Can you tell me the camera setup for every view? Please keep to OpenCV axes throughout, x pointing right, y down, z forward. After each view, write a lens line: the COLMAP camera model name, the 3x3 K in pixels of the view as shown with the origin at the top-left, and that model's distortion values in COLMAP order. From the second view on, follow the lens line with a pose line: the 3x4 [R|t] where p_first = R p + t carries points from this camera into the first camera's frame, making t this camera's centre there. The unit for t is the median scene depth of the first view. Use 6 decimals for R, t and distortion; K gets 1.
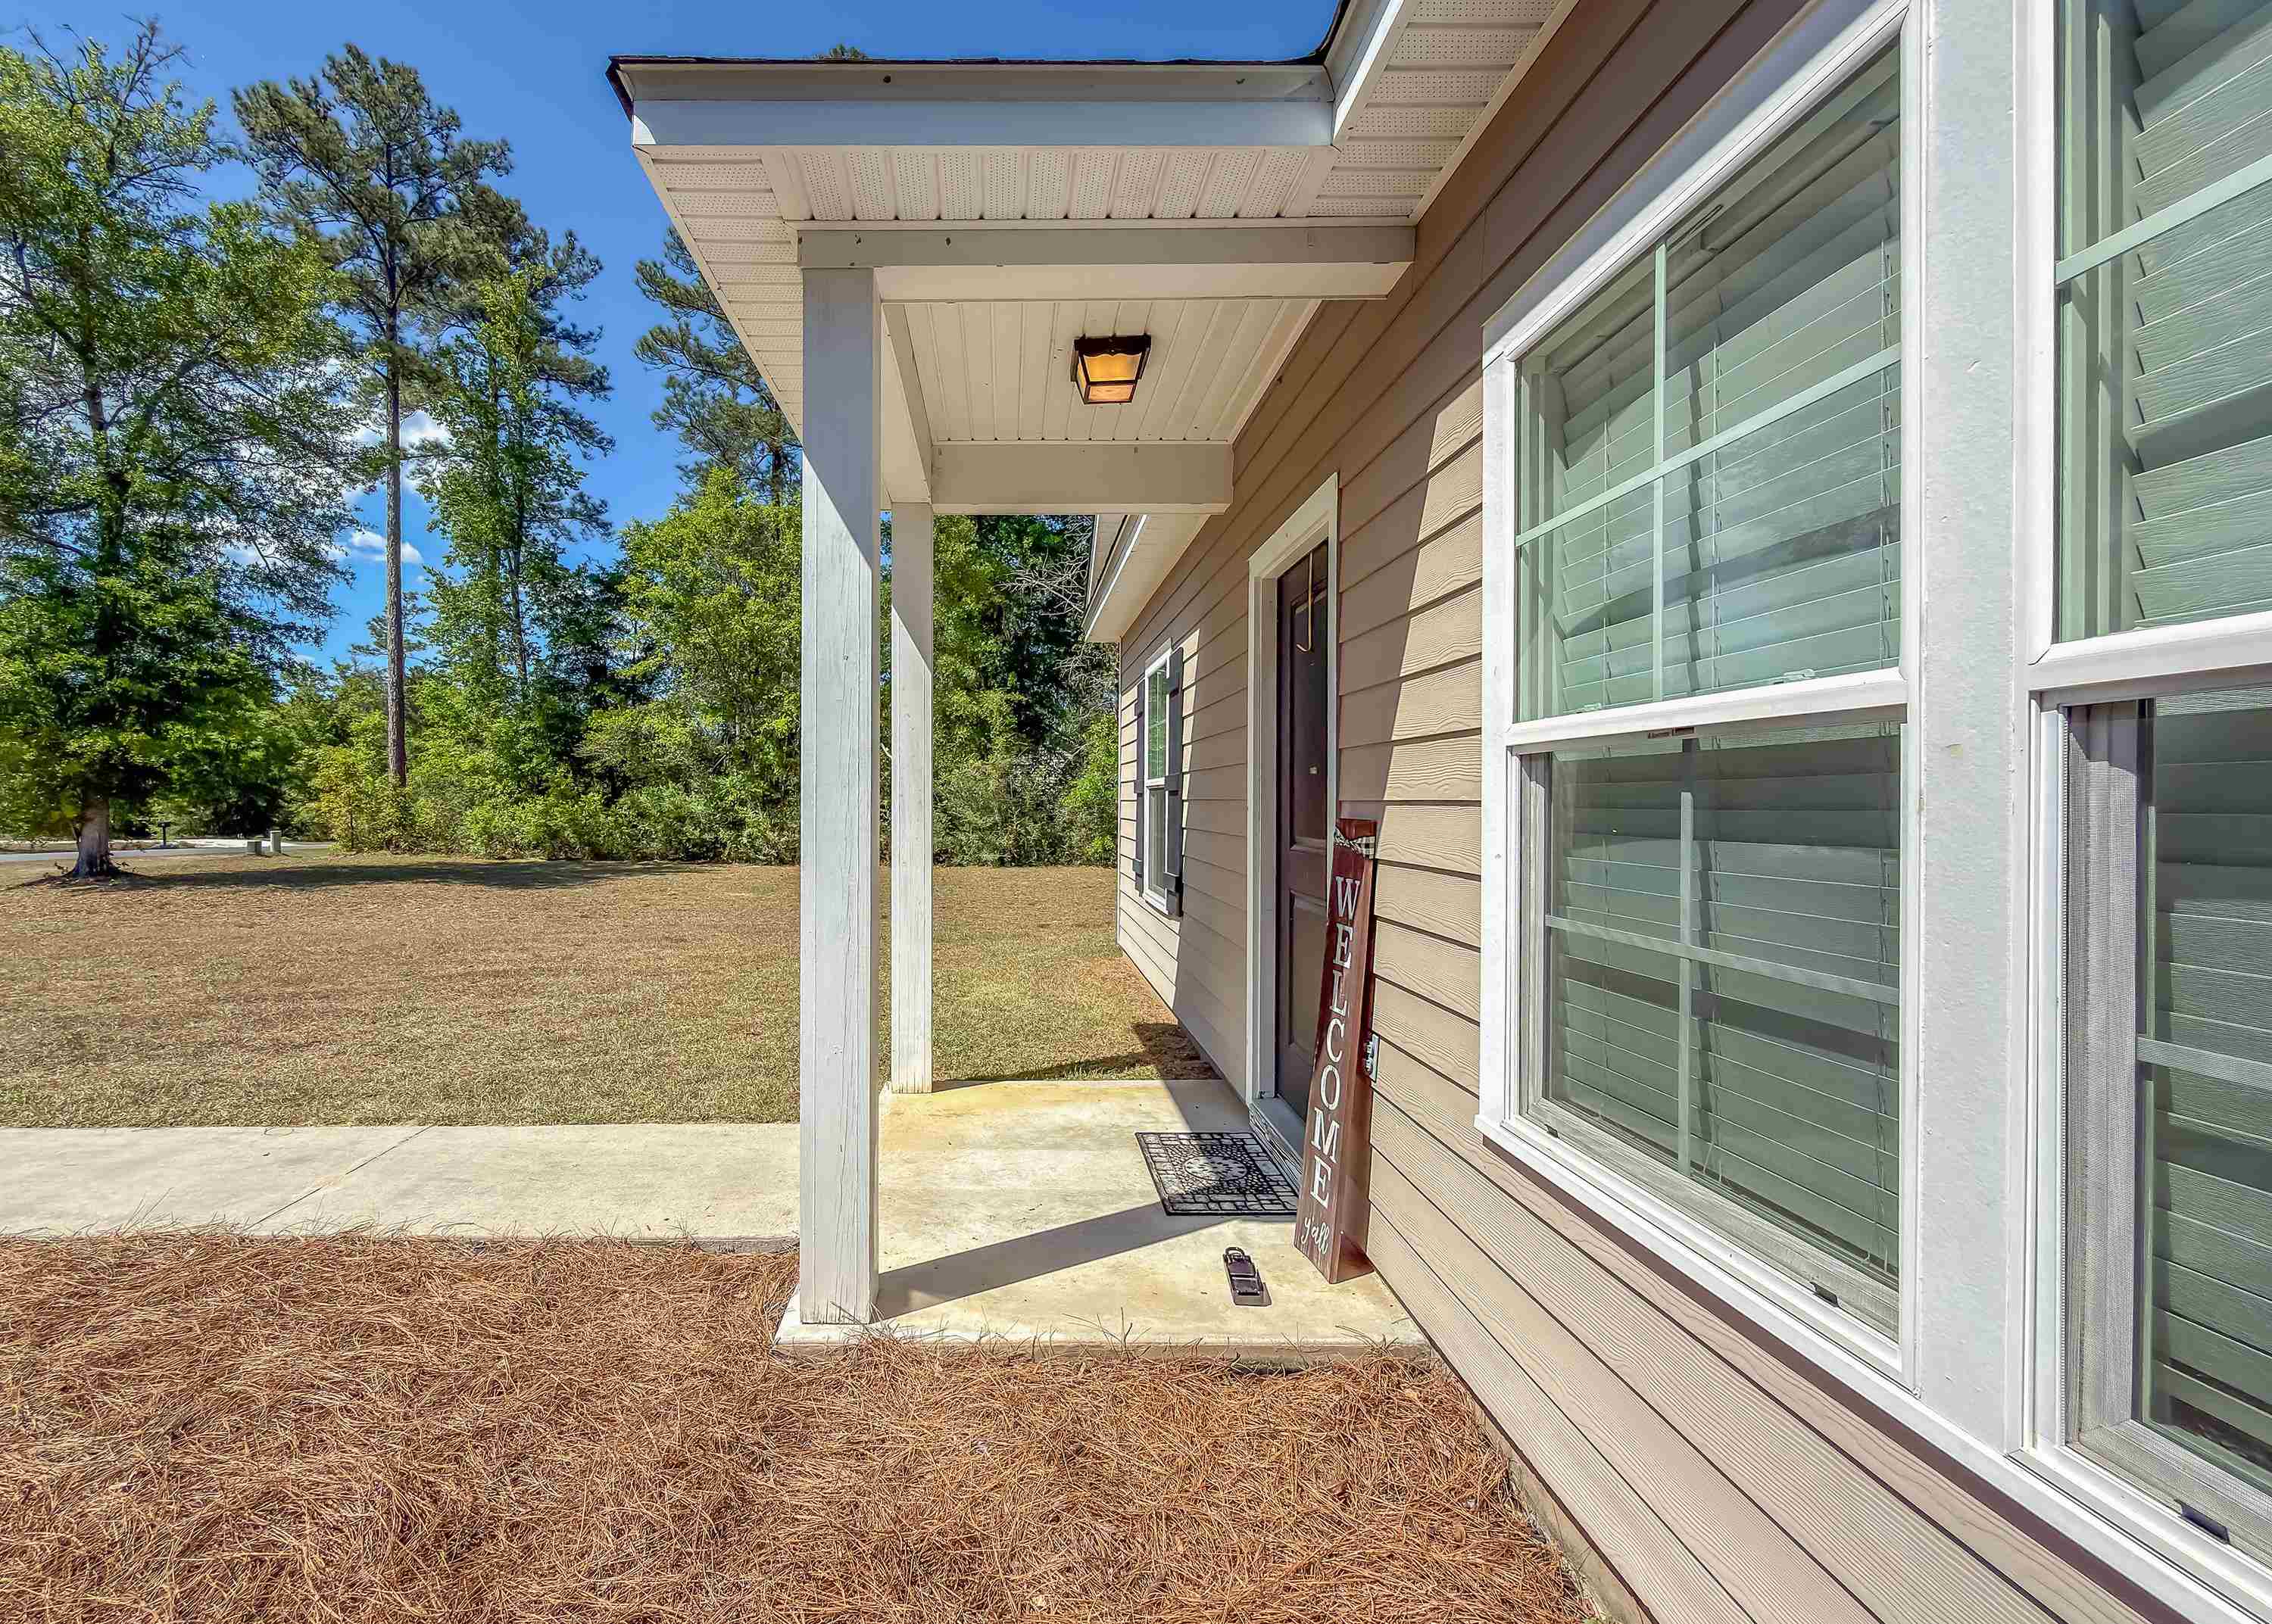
lens RADIAL K [[1017.6, 0, 1022.3], [0, 1017.6, 789.6], [0, 0, 1]] dist [0.001500, 0.000407]
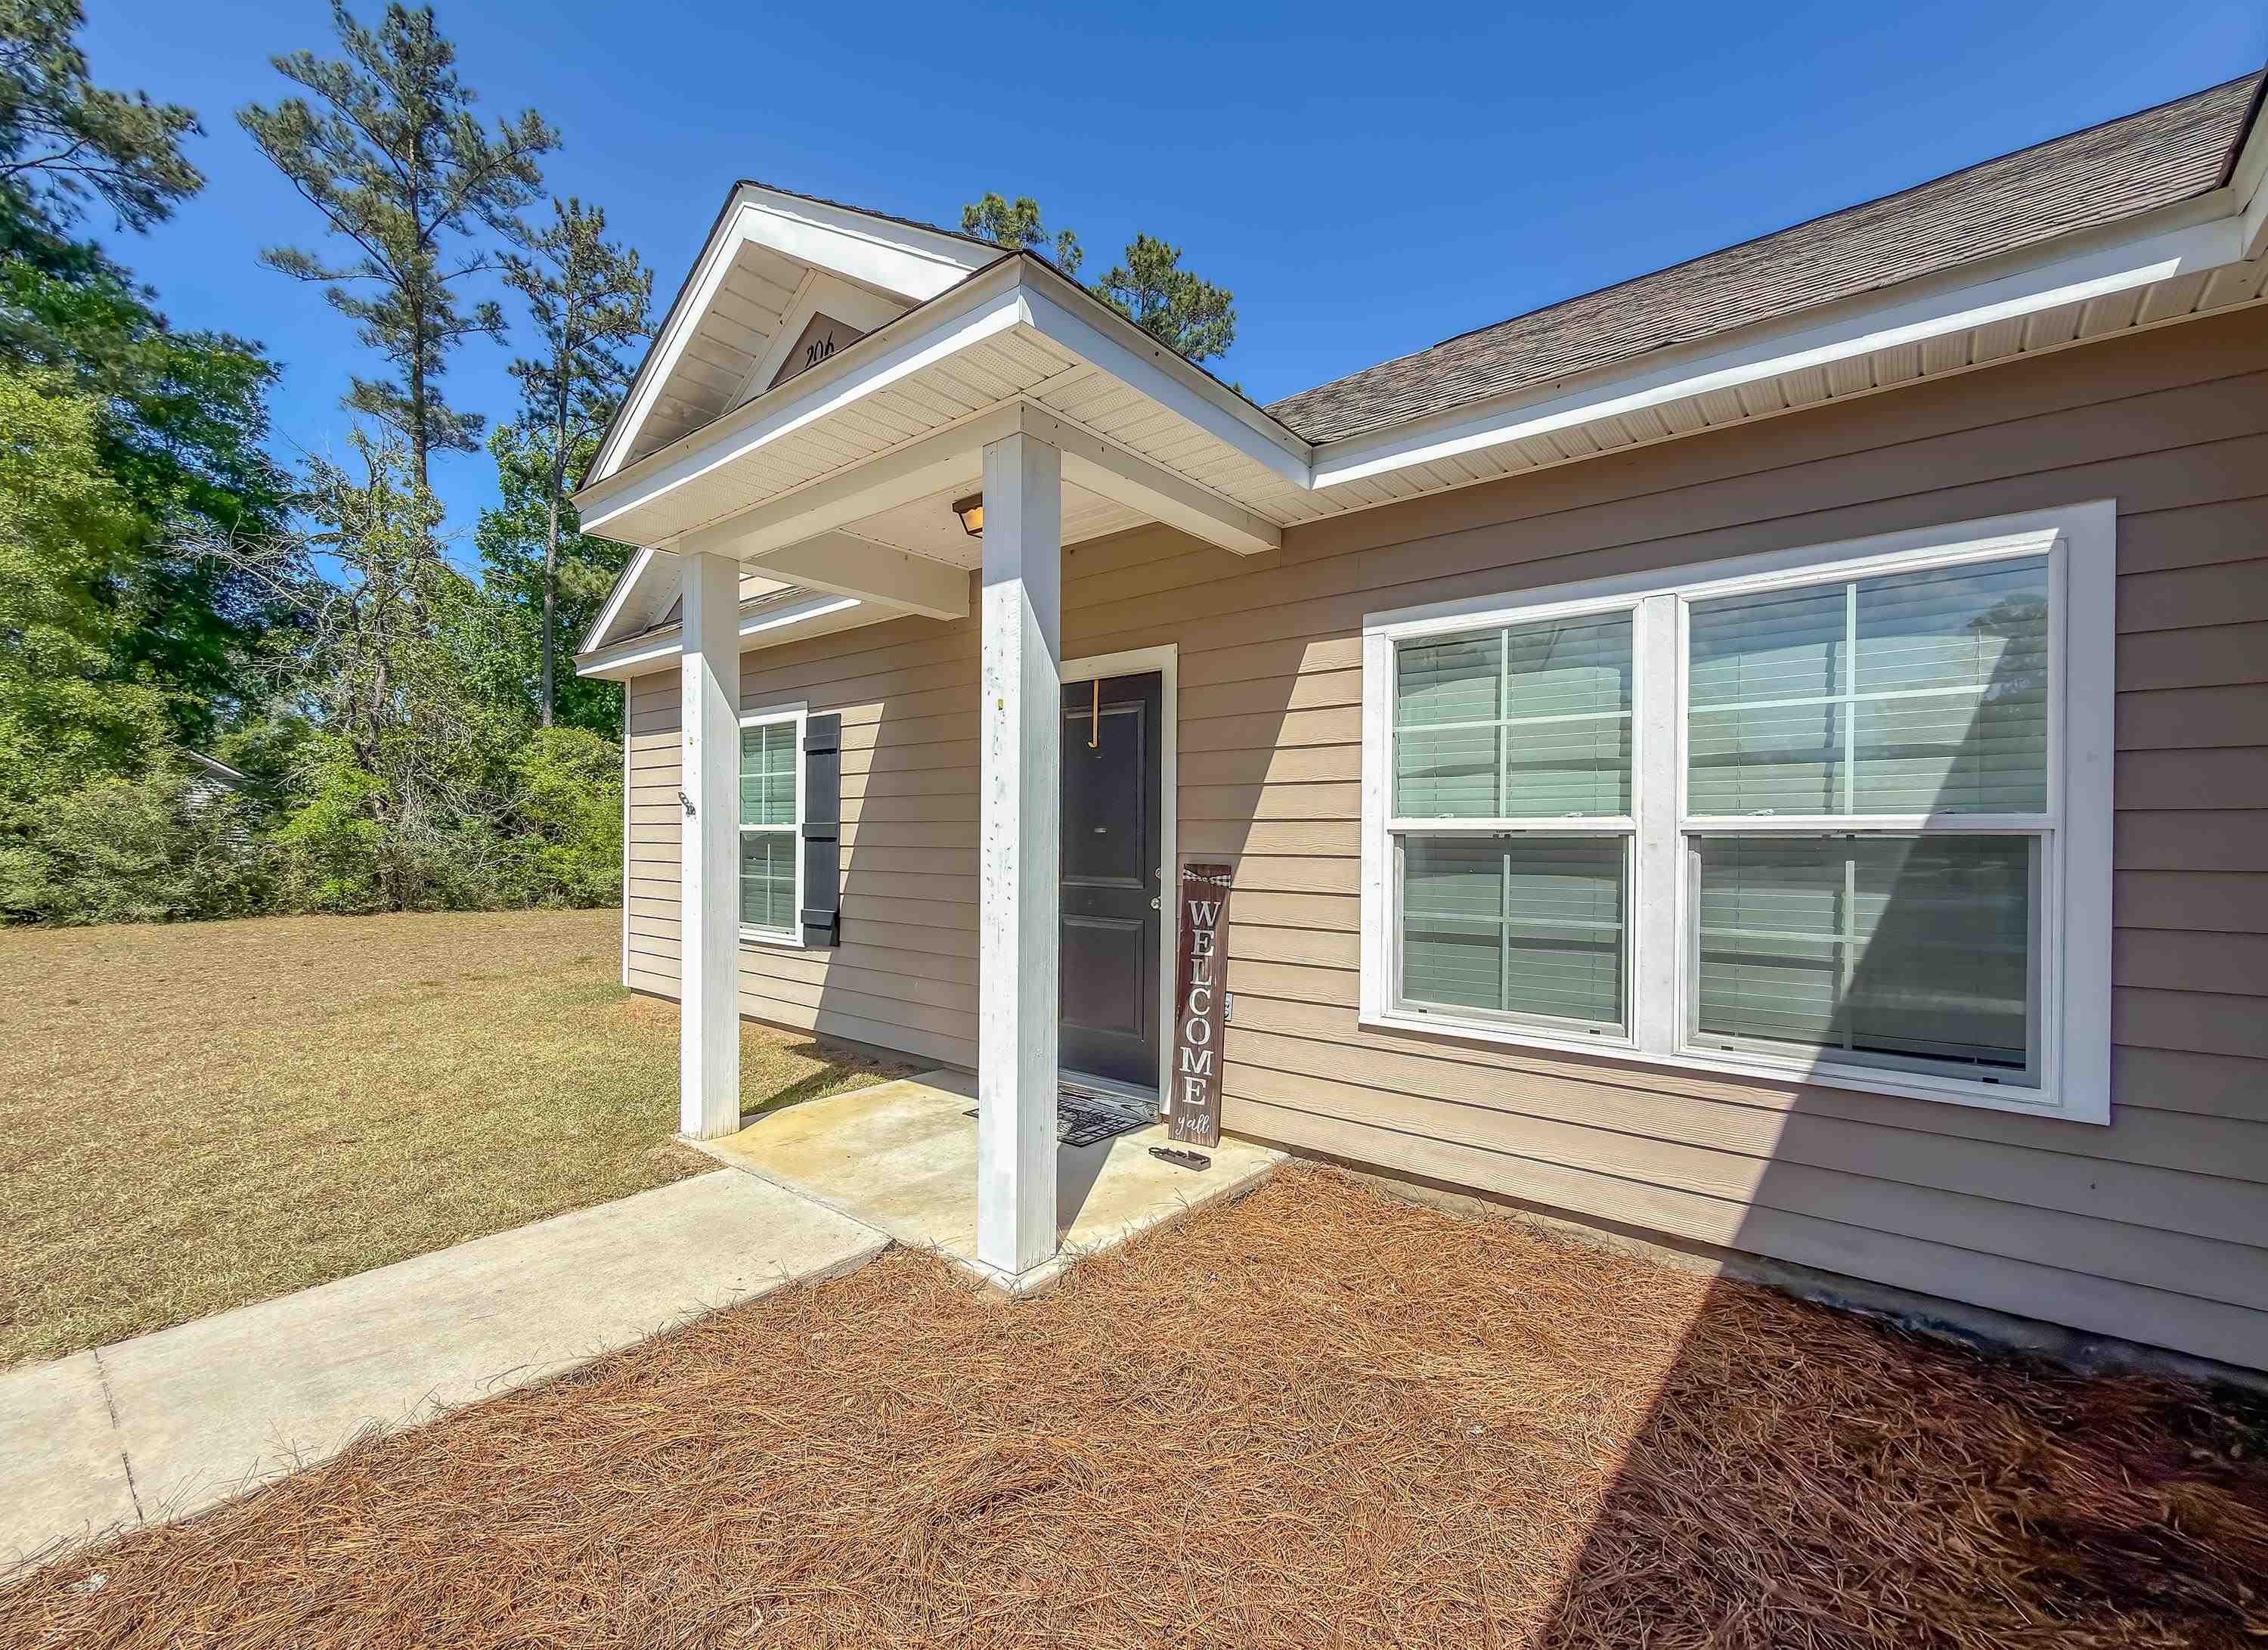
lens RADIAL K [[930.7, 0, 1127.0], [0, 930.7, 839.3], [0, 0, 1]] dist [0.000828, -0.000102]
pose [[0.634221, 0.003923, 0.773142, -0.882104], [-0.015816, 0.999844, 0.007900, -0.020007], [-0.772990, -0.017238, 0.634184, 0.154367]]
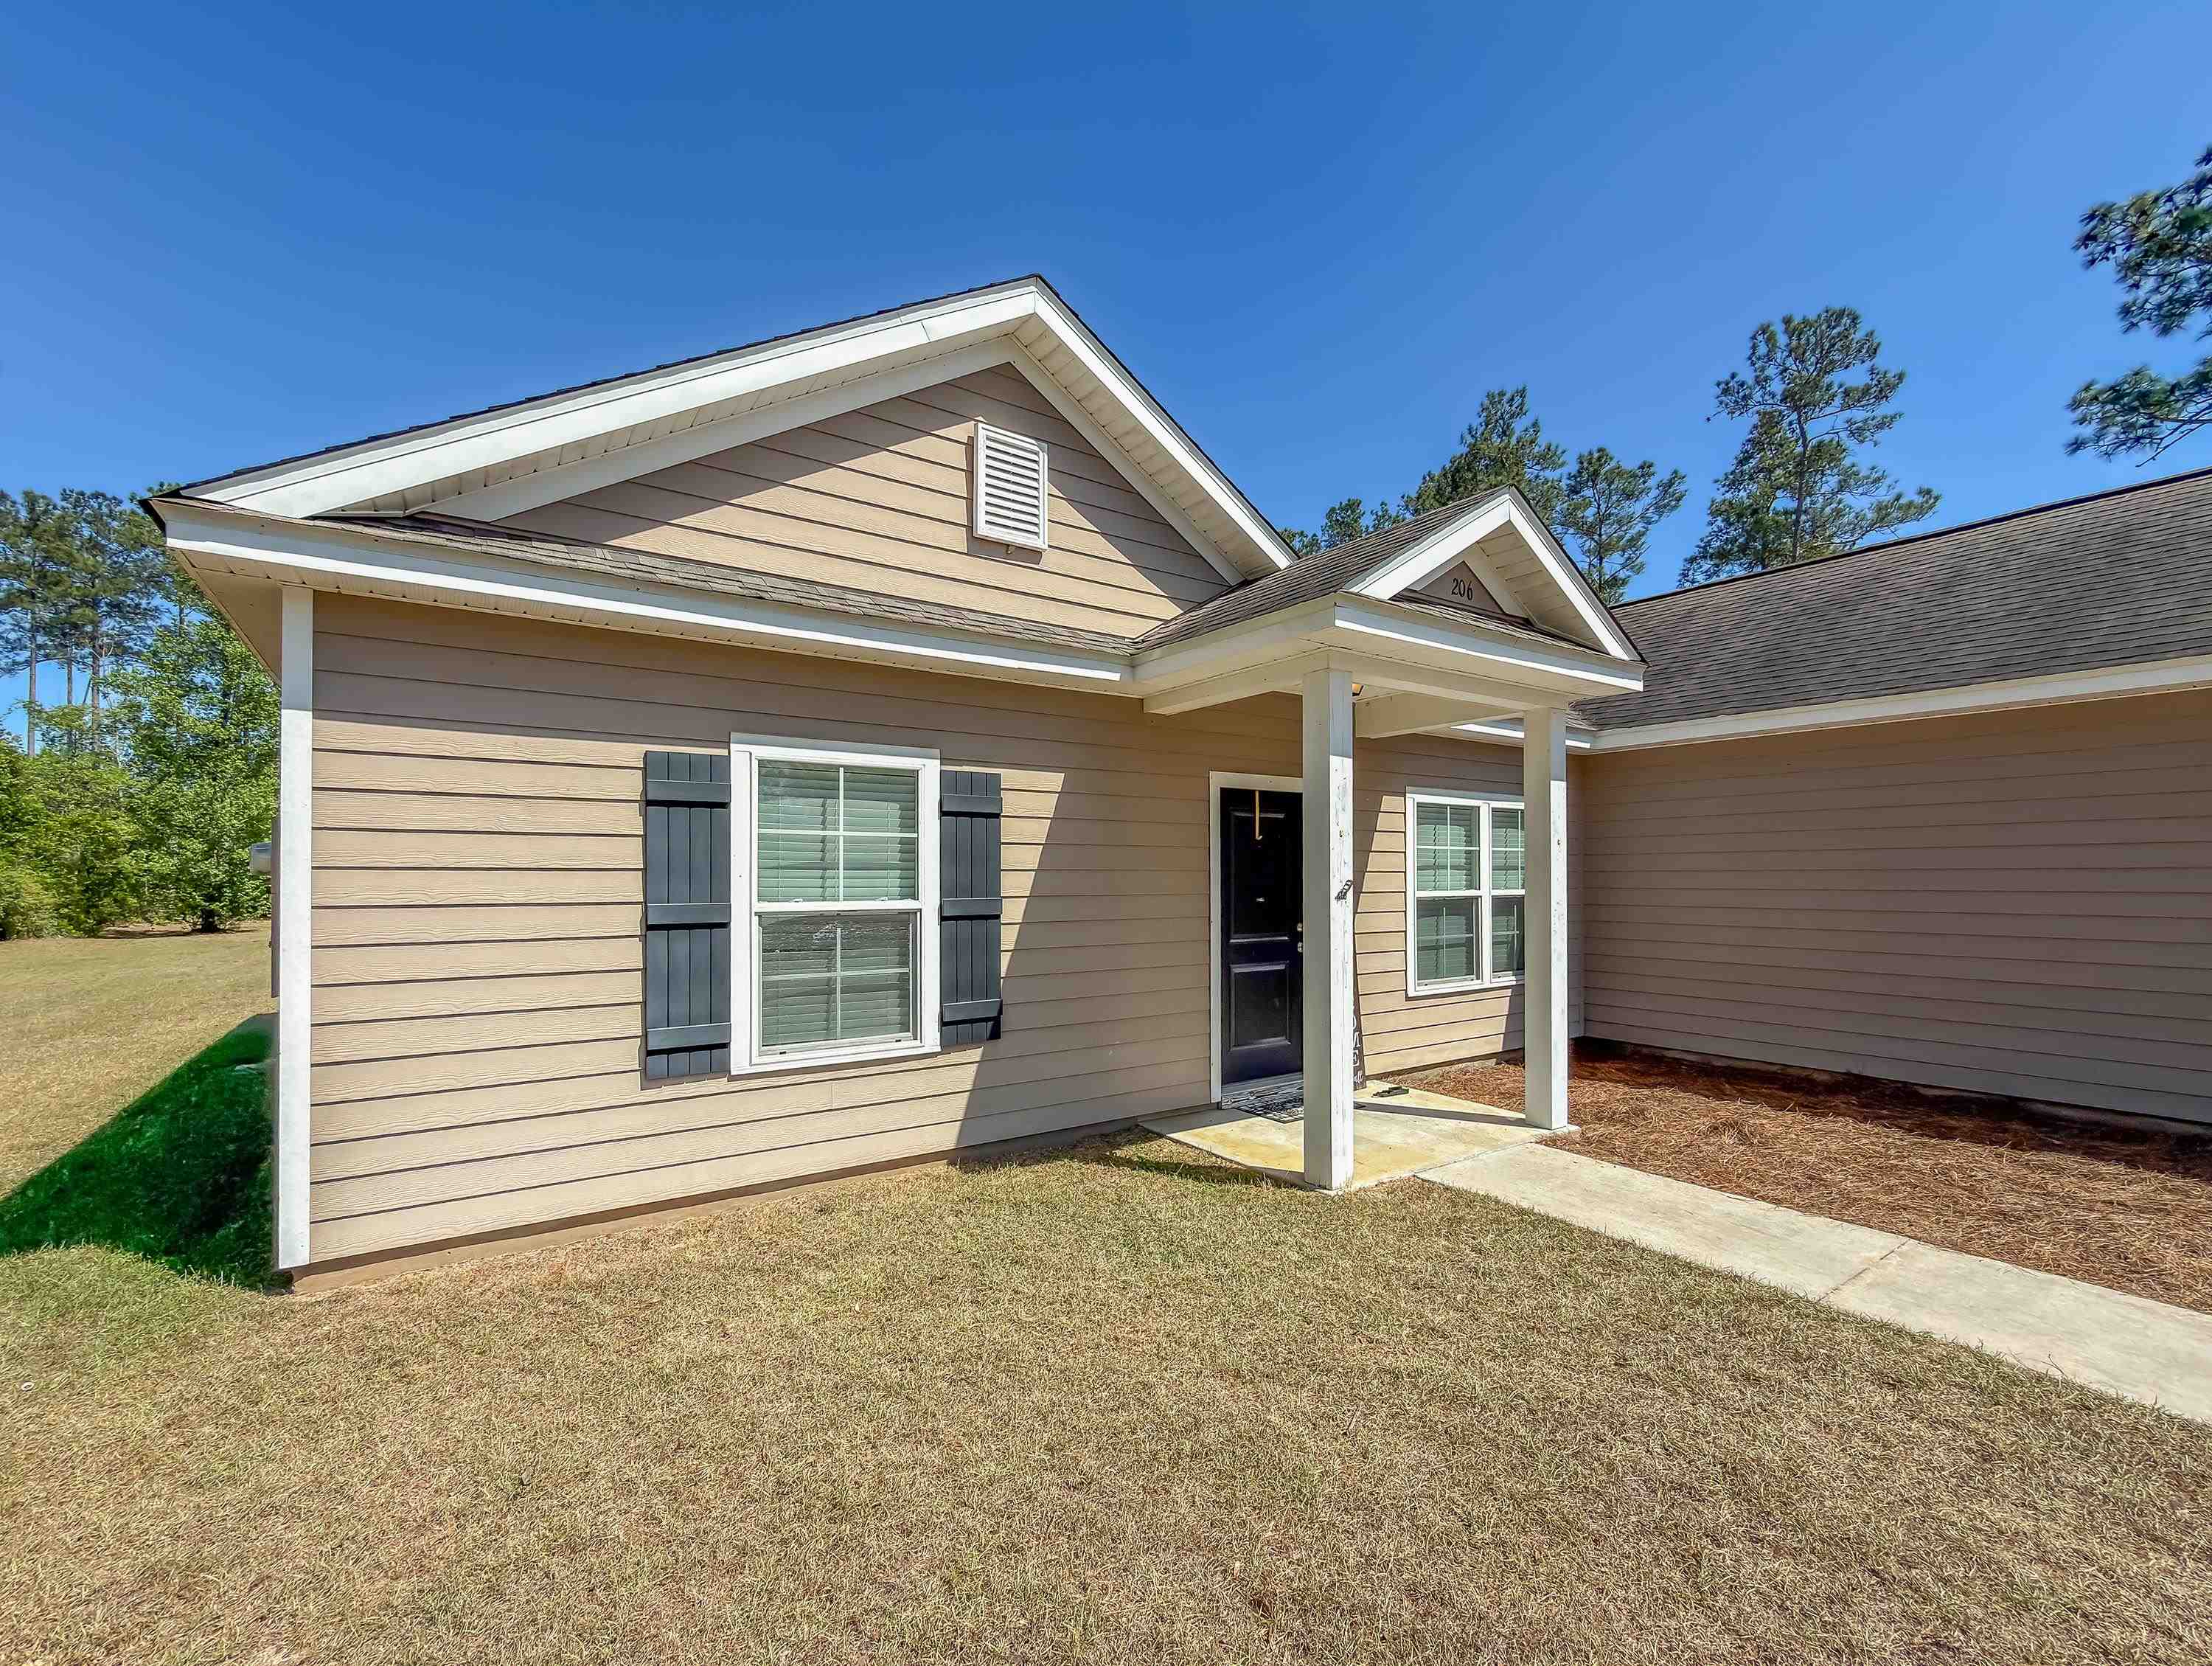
lens RADIAL K [[940.6, 0, 1071.9], [0, 940.6, 863.0], [0, 0, 1]] dist [-0.000526, -0.000171]
pose [[-0.540679, 0.016709, 0.841063, -1.322698], [-0.005653, 0.999708, -0.023495, -0.055991], [-0.841210, -0.017458, -0.540427, 2.866130]]
